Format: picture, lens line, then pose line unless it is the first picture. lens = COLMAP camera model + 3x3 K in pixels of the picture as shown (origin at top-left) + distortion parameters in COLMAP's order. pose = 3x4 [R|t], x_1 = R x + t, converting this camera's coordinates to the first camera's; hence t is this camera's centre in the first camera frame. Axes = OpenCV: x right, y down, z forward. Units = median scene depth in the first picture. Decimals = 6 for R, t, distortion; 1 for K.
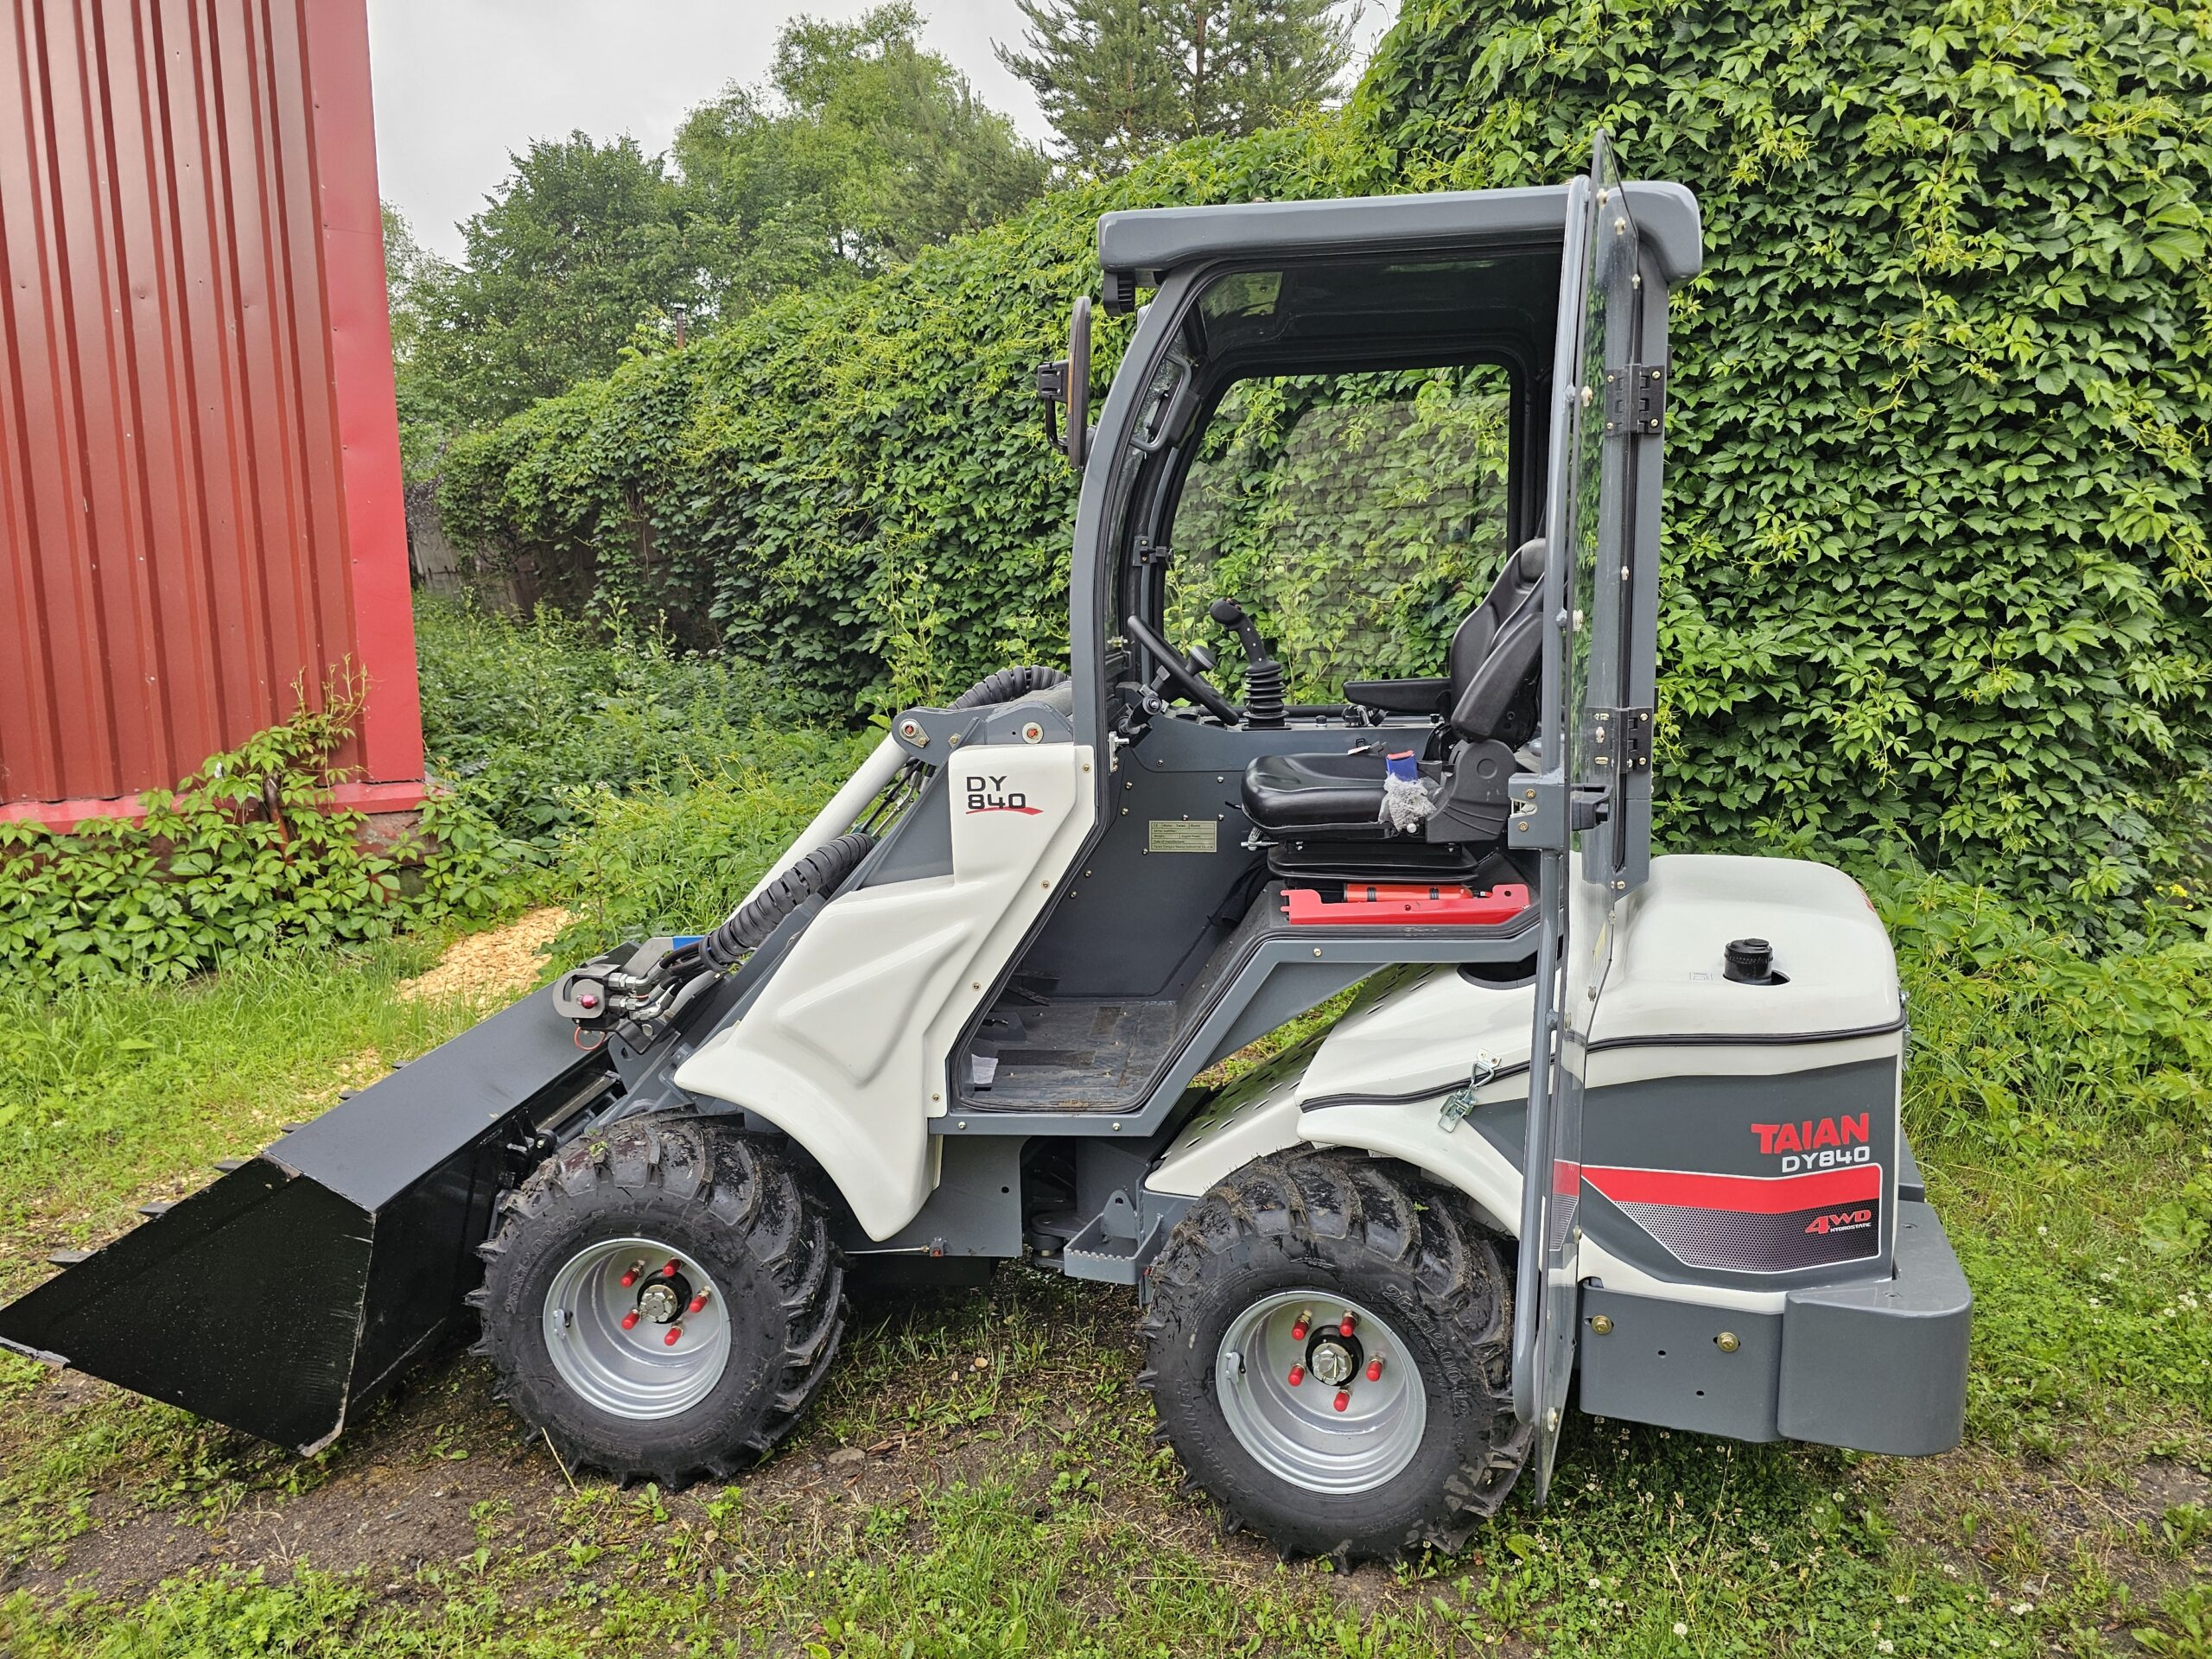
lens RADIAL K [[1472.9, 0, 1109.0], [0, 1472.9, 847.1], [0, 0, 1]] dist [-0.002159, -0.005492]
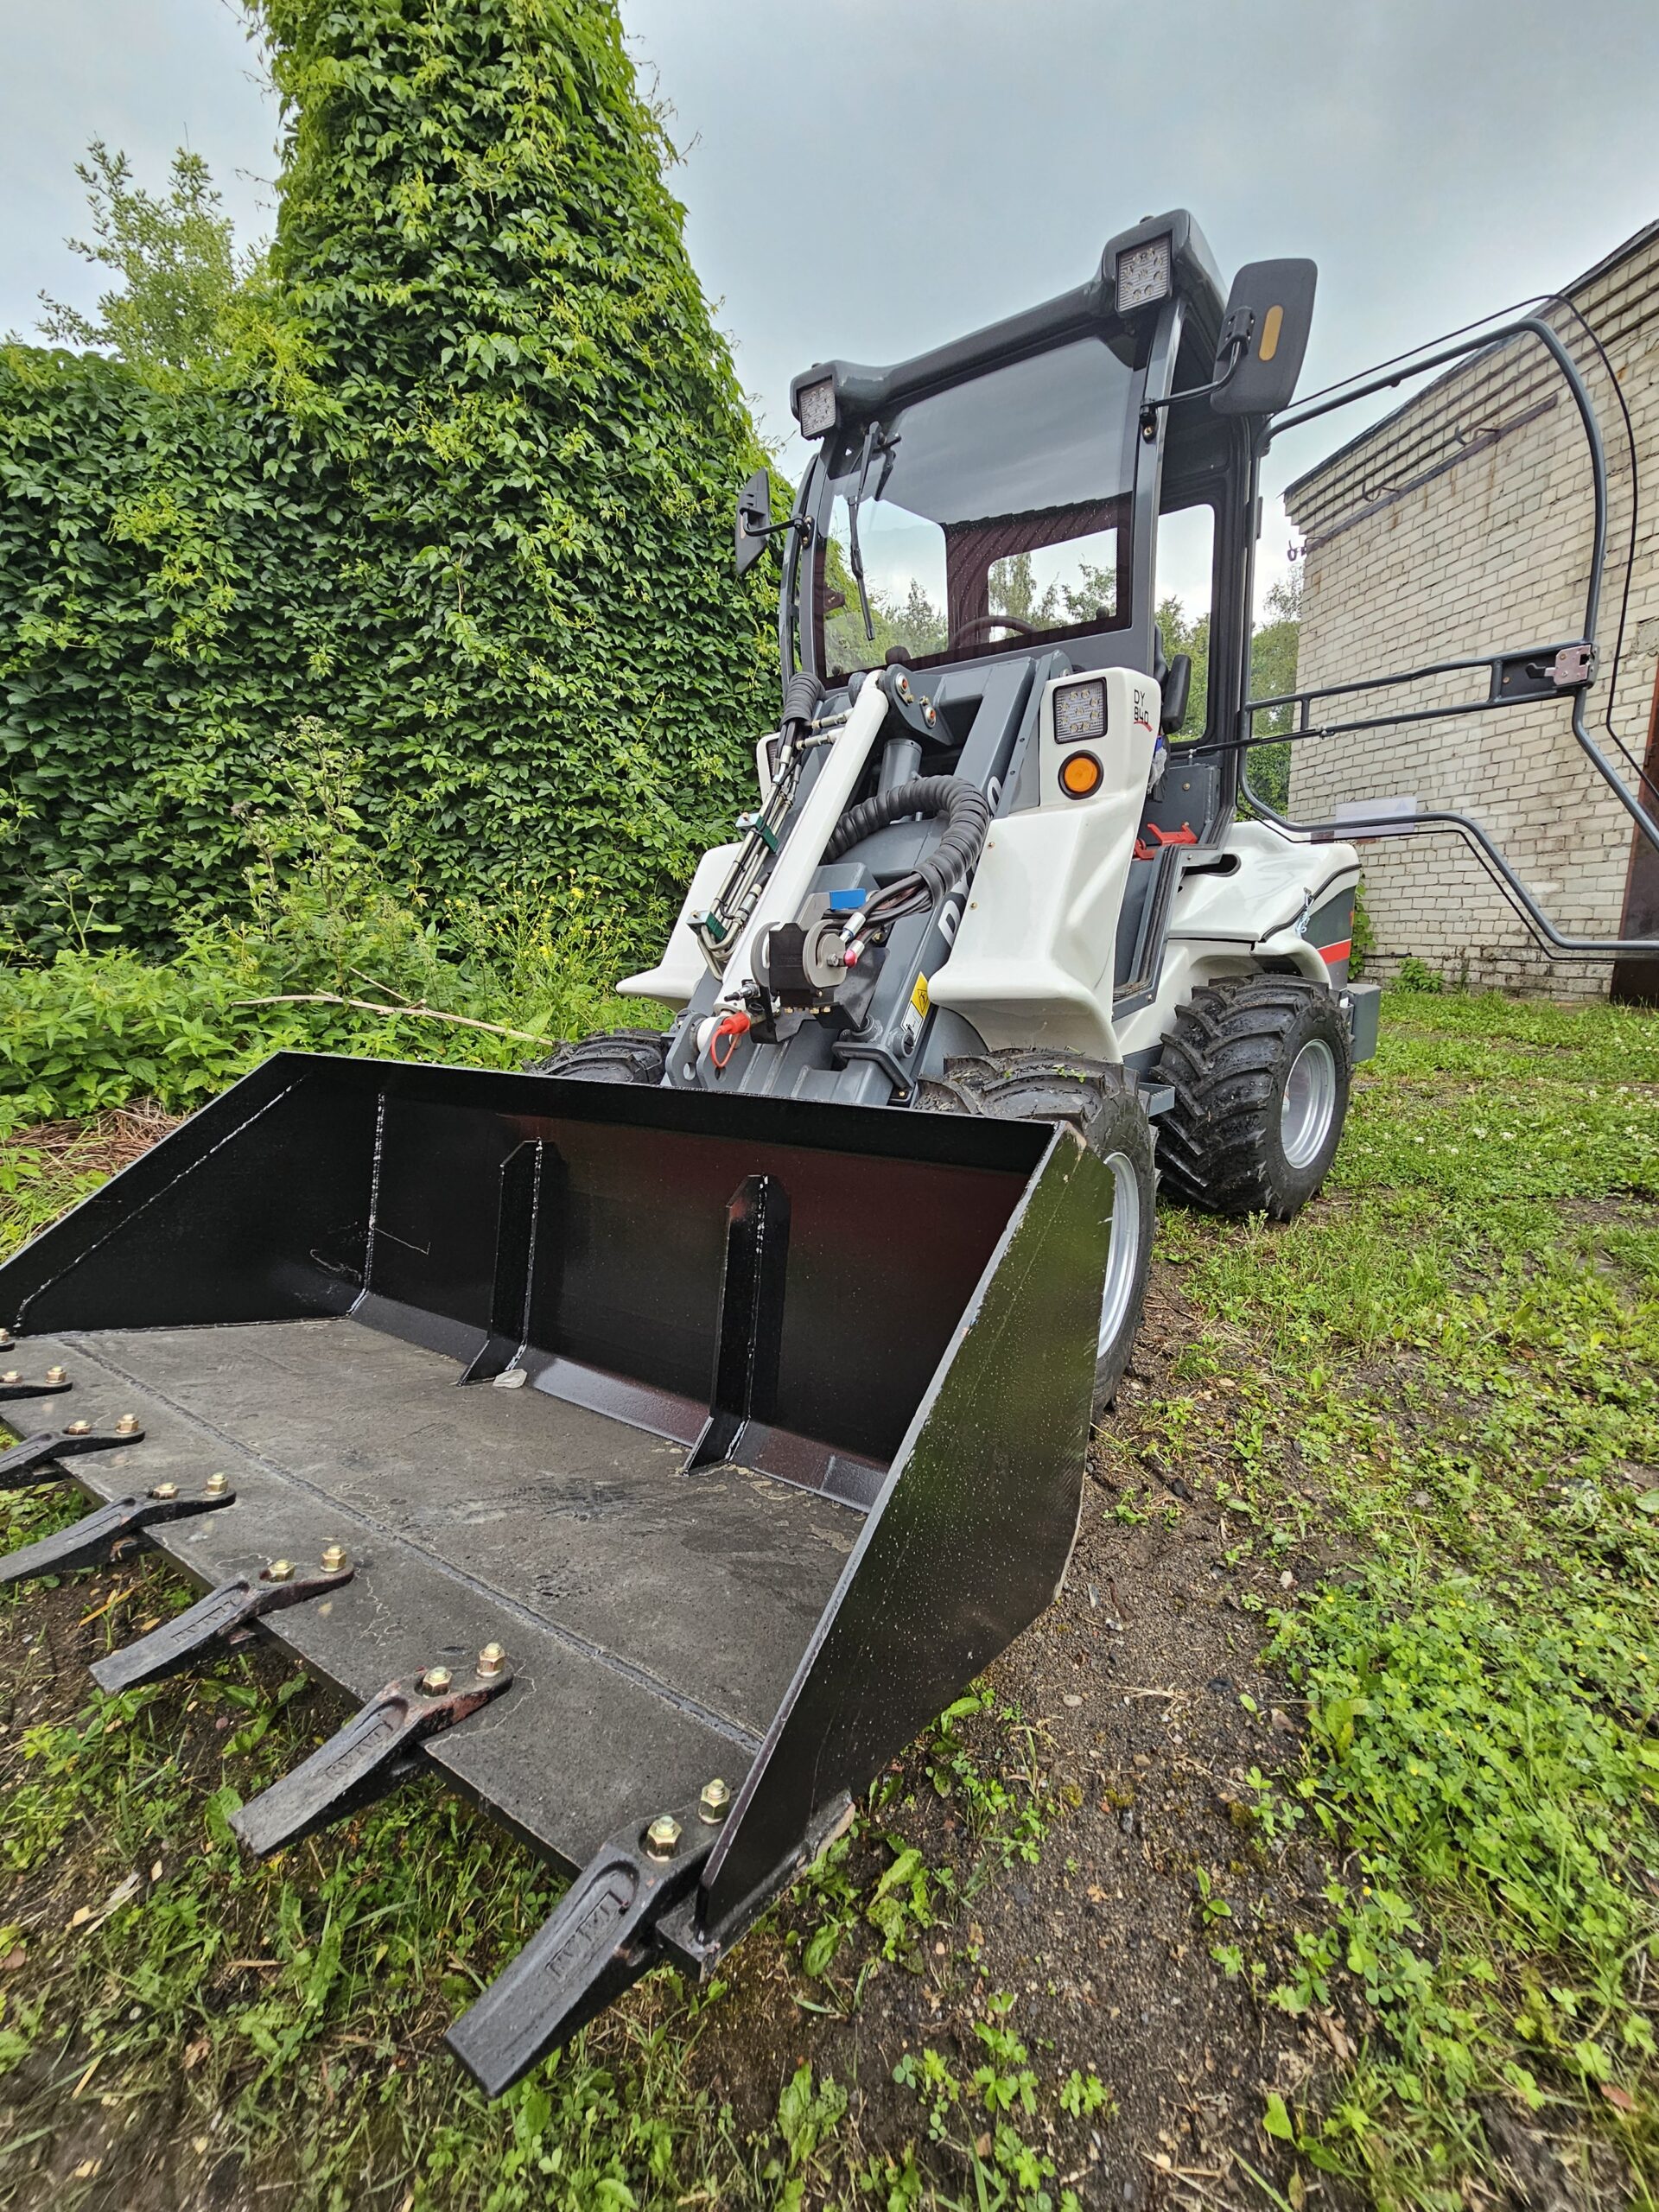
lens RADIAL K [[899.9, 0, 824.0], [0, 899.9, 1136.0], [0, 0, 1]] dist [-0.001422, -0.000975]
pose [[0.459667, -0.221031, 0.860146, -0.254202], [0.192967, 0.970252, 0.146202, 0.040818], [-0.866874, 0.098775, 0.488645, 0.259687]]
